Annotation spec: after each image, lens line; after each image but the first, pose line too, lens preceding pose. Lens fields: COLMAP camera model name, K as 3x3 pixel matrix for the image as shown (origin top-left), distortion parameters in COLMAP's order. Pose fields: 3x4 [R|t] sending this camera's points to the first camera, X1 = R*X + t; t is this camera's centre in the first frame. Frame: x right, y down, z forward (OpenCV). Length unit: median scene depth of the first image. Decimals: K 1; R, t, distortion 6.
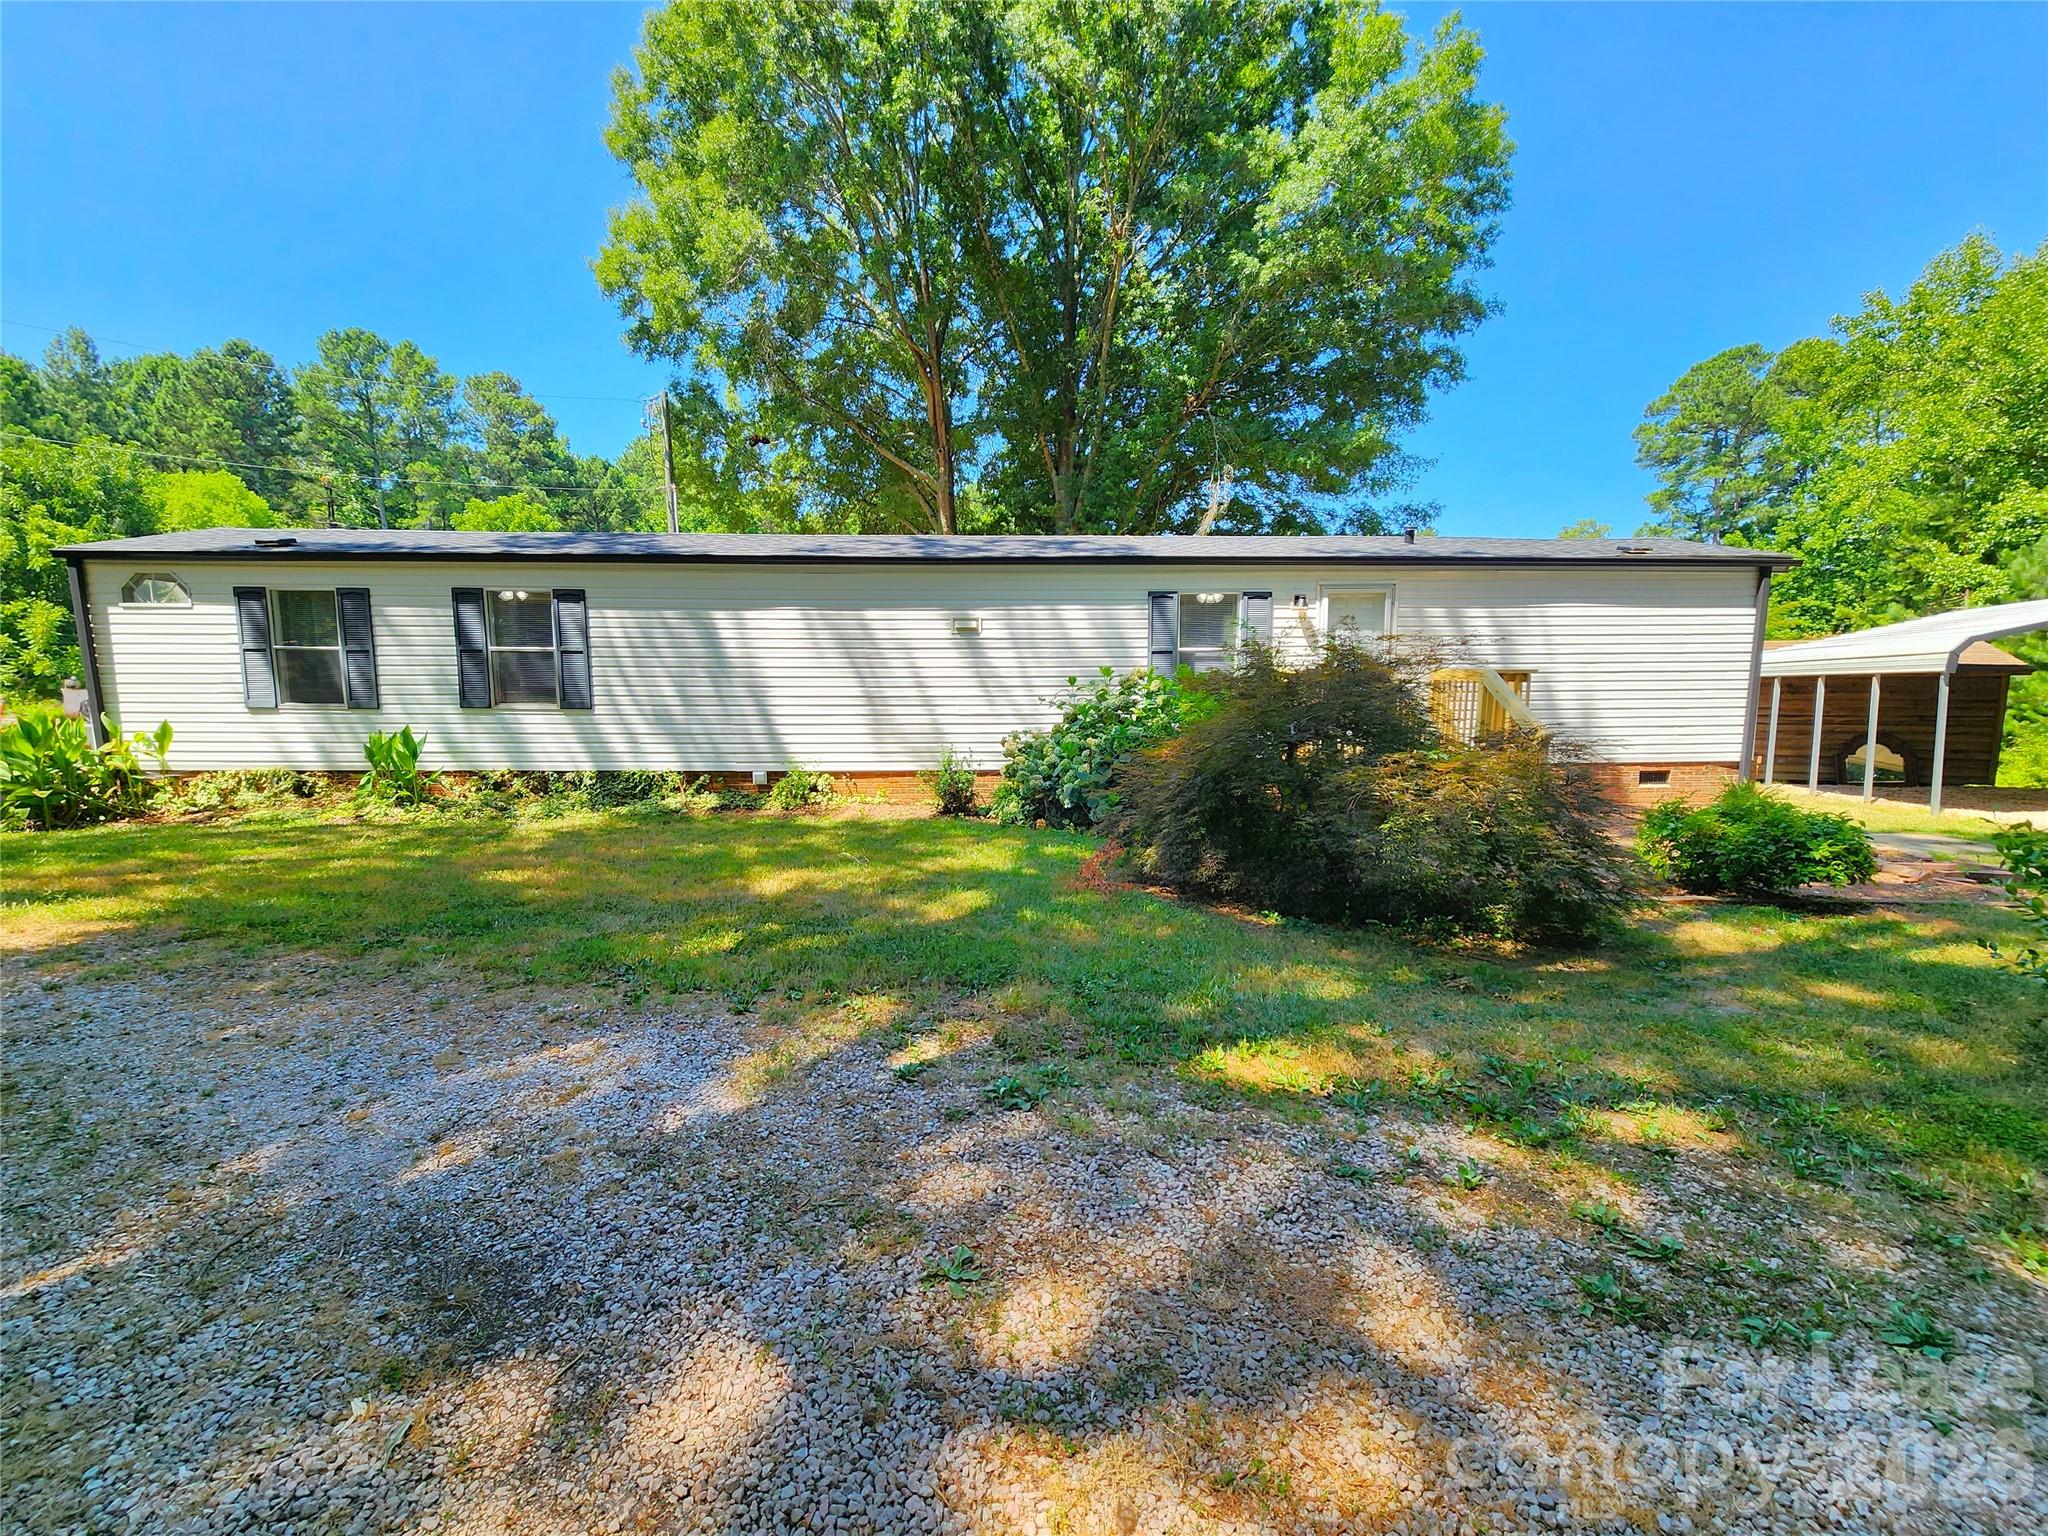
lens RADIAL K [[835.9, 0, 1028.4], [0, 835.9, 770.0], [0, 0, 1]] dist [0.002815, 0.002532]
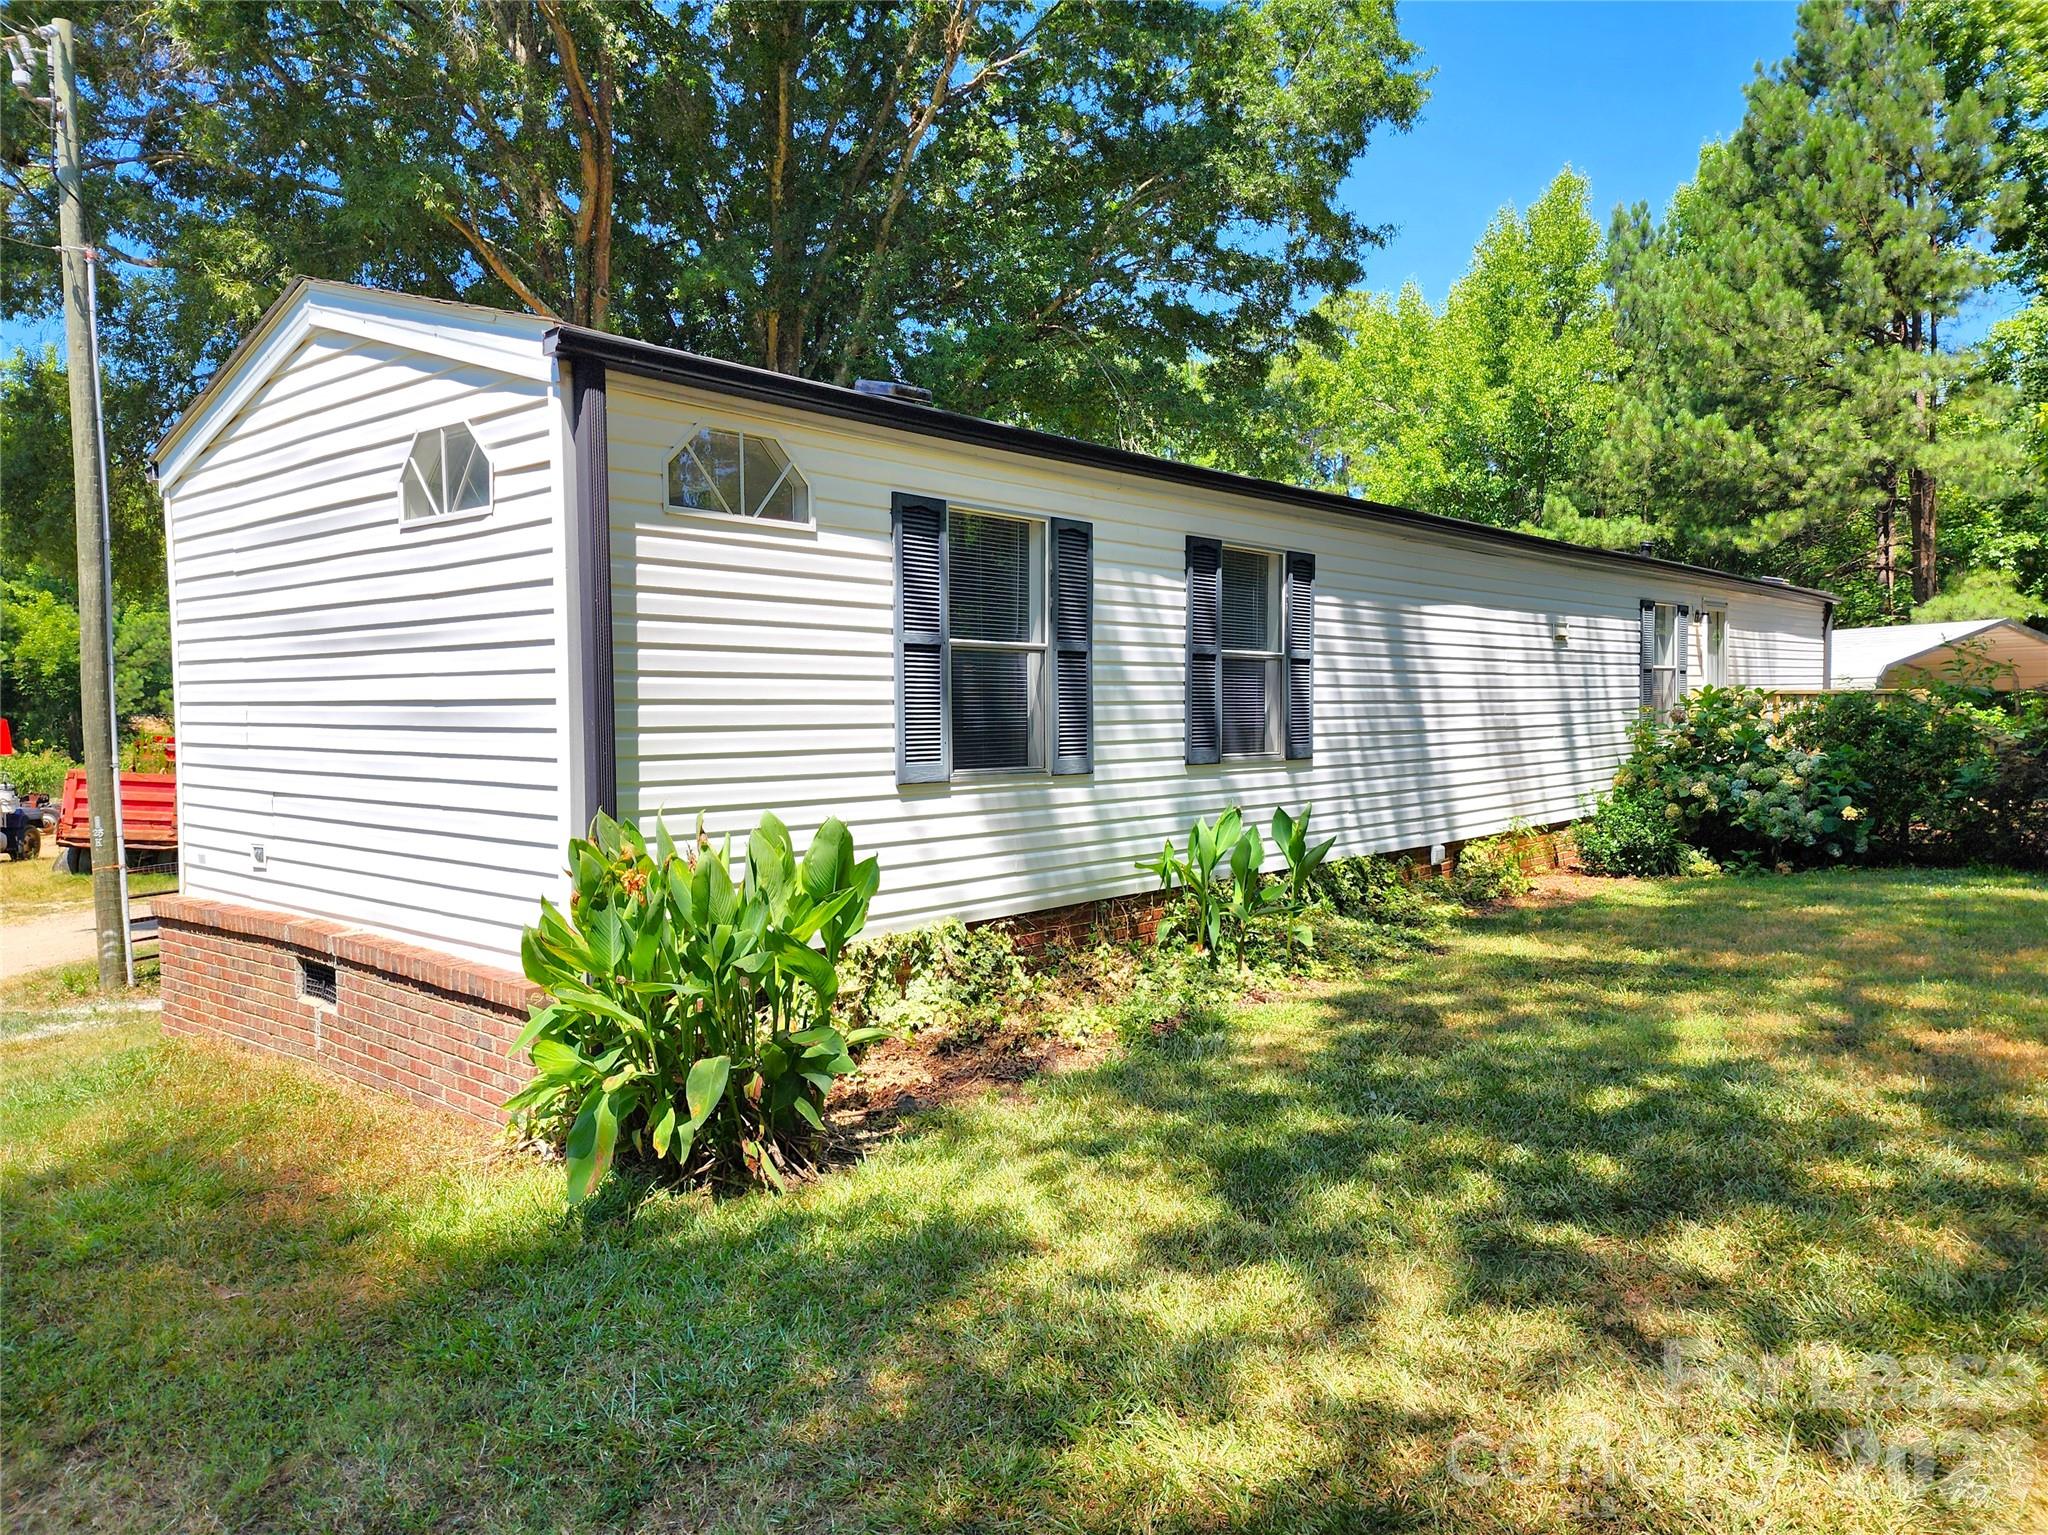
lens RADIAL K [[1406.4, 0, 1025.3], [0, 1406.4, 769.0], [0, 0, 1]] dist [0.003292, 0.000831]
pose [[0.688042, -0.035274, 0.724813, -1.488067], [0.066682, 0.997665, -0.014747, -0.071524], [-0.722601, 0.058479, 0.688787, 0.507210]]
